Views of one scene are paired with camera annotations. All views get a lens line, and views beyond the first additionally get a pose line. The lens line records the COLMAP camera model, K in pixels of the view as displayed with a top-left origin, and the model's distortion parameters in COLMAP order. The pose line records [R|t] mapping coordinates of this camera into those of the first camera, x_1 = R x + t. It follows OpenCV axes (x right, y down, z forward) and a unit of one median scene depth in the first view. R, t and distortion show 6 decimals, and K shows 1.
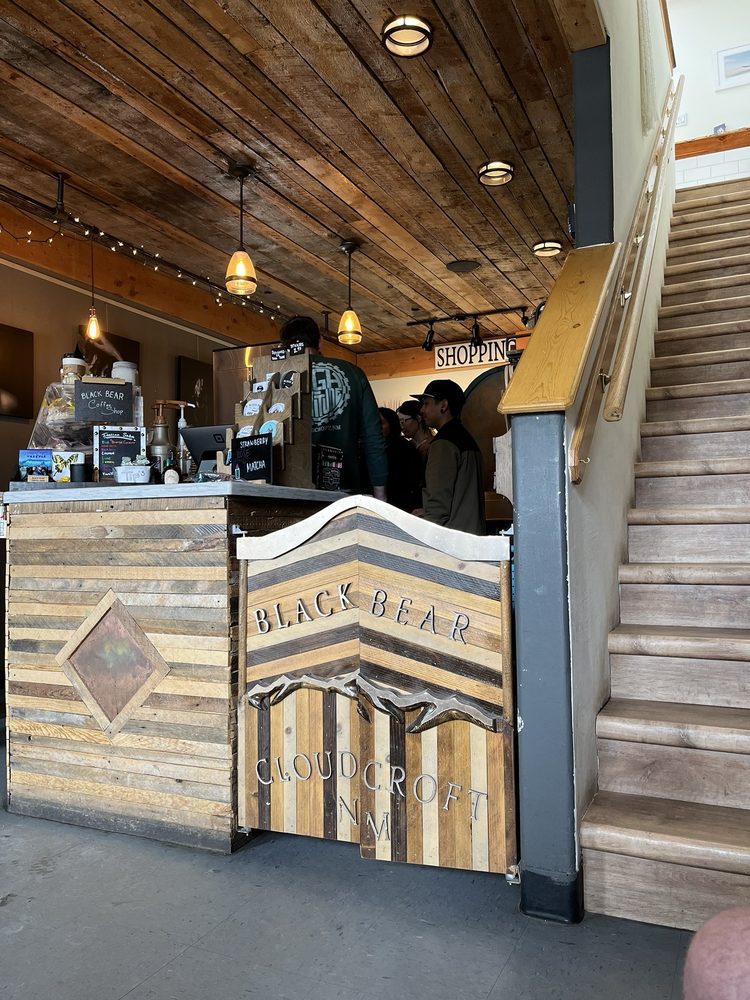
lens RADIAL K [[774.4, 0, 379.0], [0, 774.4, 500.5], [0, 0, 1]] dist [0.004721, -0.046238]
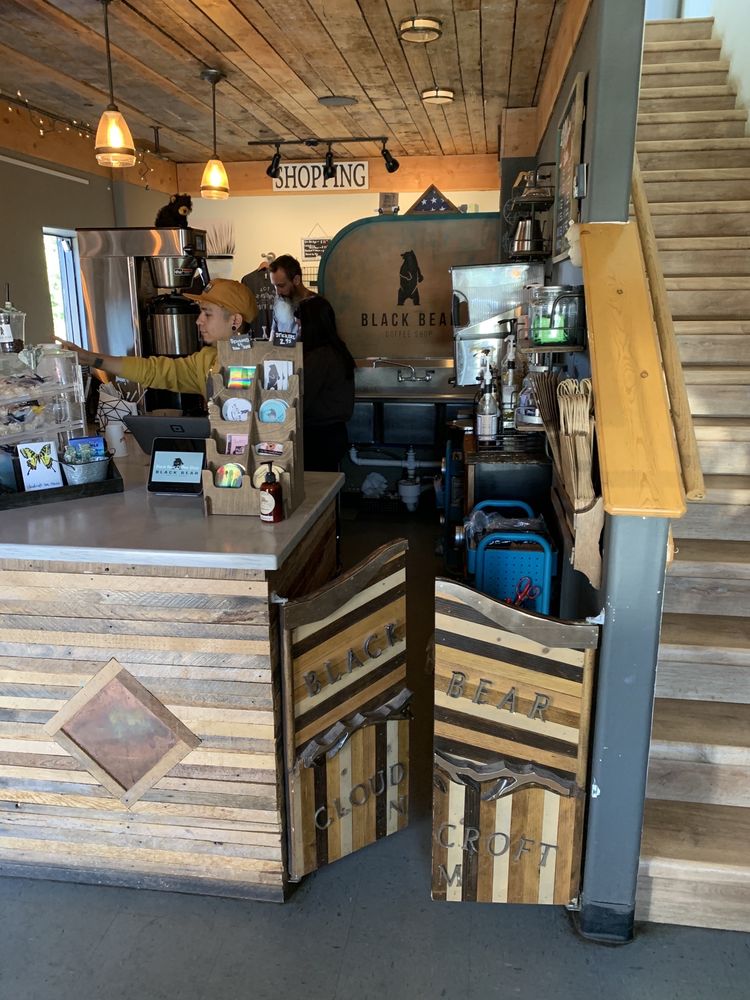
lens RADIAL K [[774.4, 0, 385.2], [0, 774.4, 503.4], [0, 0, 1]] dist [0.004721, -0.046238]
pose [[0.956462, -0.064927, 0.284544, -0.289022], [-0.020631, 0.957462, 0.287822, -0.304257], [-0.291128, -0.281161, 0.914436, 0.169237]]
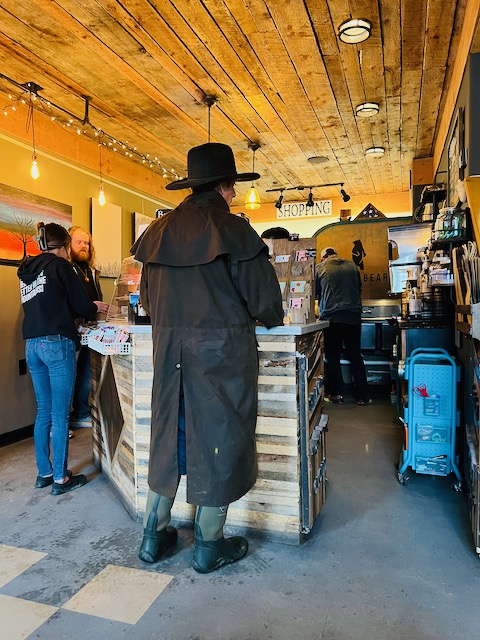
lens RADIAL K [[489.1, 0, 236.9], [0, 489.1, 321.1], [0, 0, 1]] dist [0.007844, -0.025455]
pose [[0.994973, 0.001232, 0.100133, -0.395041], [-0.008059, 0.997666, 0.067808, -0.096401], [-0.099816, -0.068274, 0.992661, -0.015707]]
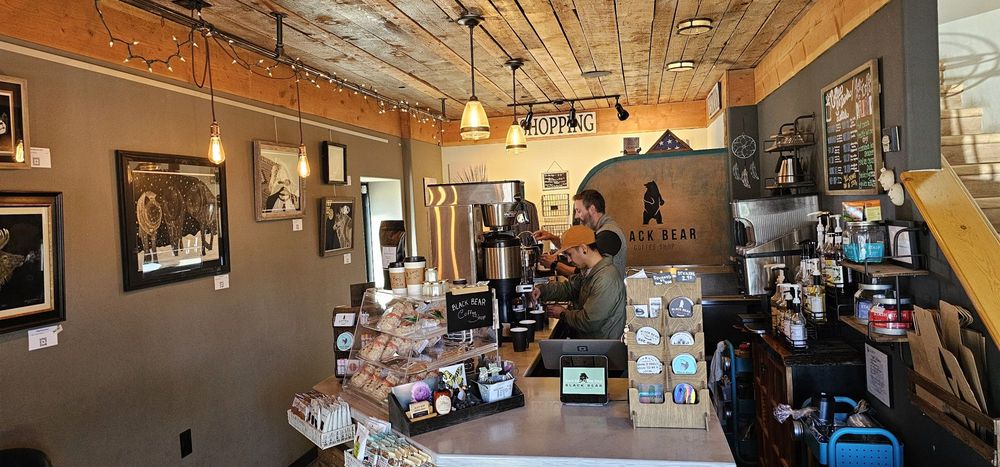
lens RADIAL K [[668.8, 0, 505.6], [0, 668.8, 229.6], [0, 0, 1]] dist [-0.004116, -0.004036]
pose [[0.972284, -0.046597, 0.229114, -0.624596], [0.031961, 0.997229, 0.067180, -0.371577], [-0.231609, -0.057996, 0.971079, 0.208034]]
